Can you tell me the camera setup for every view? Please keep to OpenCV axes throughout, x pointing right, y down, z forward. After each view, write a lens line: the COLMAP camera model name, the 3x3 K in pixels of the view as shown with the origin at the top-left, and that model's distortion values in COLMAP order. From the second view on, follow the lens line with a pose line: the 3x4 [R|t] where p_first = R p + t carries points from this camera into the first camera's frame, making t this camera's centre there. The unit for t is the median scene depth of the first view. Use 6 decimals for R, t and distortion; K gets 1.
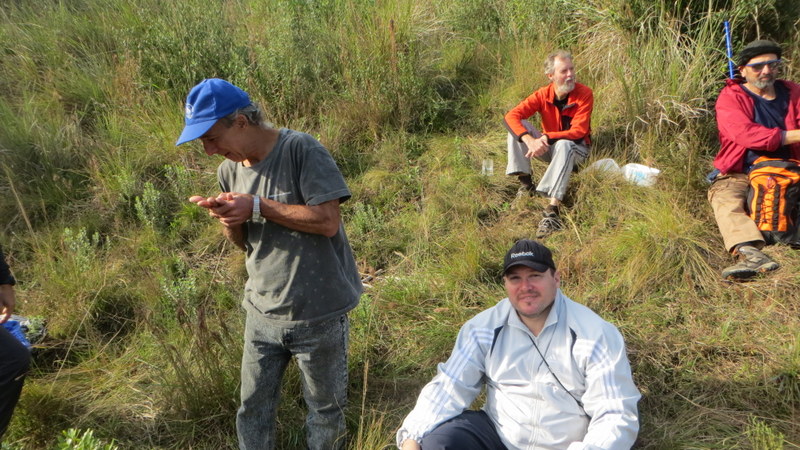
lens RADIAL K [[592.3, 0, 399.9], [0, 592.3, 220.7], [0, 0, 1]] dist [-0.021341, 0.003925]
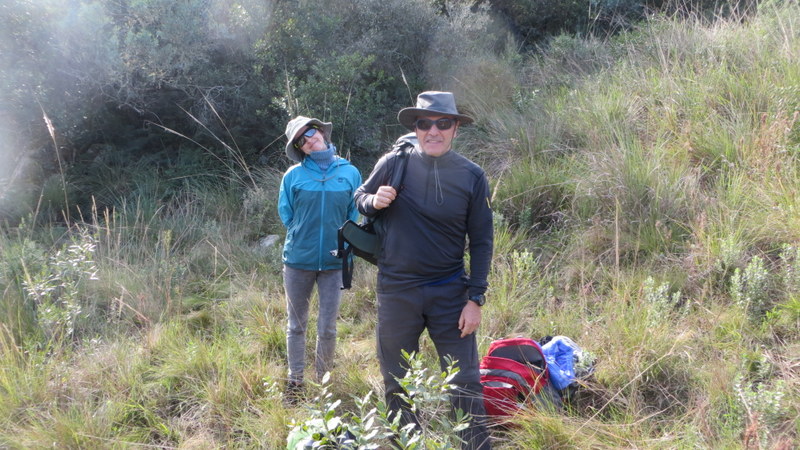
lens RADIAL K [[592.3, 0, 400.2], [0, 592.3, 222.8], [0, 0, 1]] dist [-0.021341, 0.003925]
pose [[0.558563, 0.244020, -0.792755, -0.060093], [-0.329510, 0.942375, 0.057907, 0.007957], [0.761203, 0.228877, 0.606783, 0.099040]]
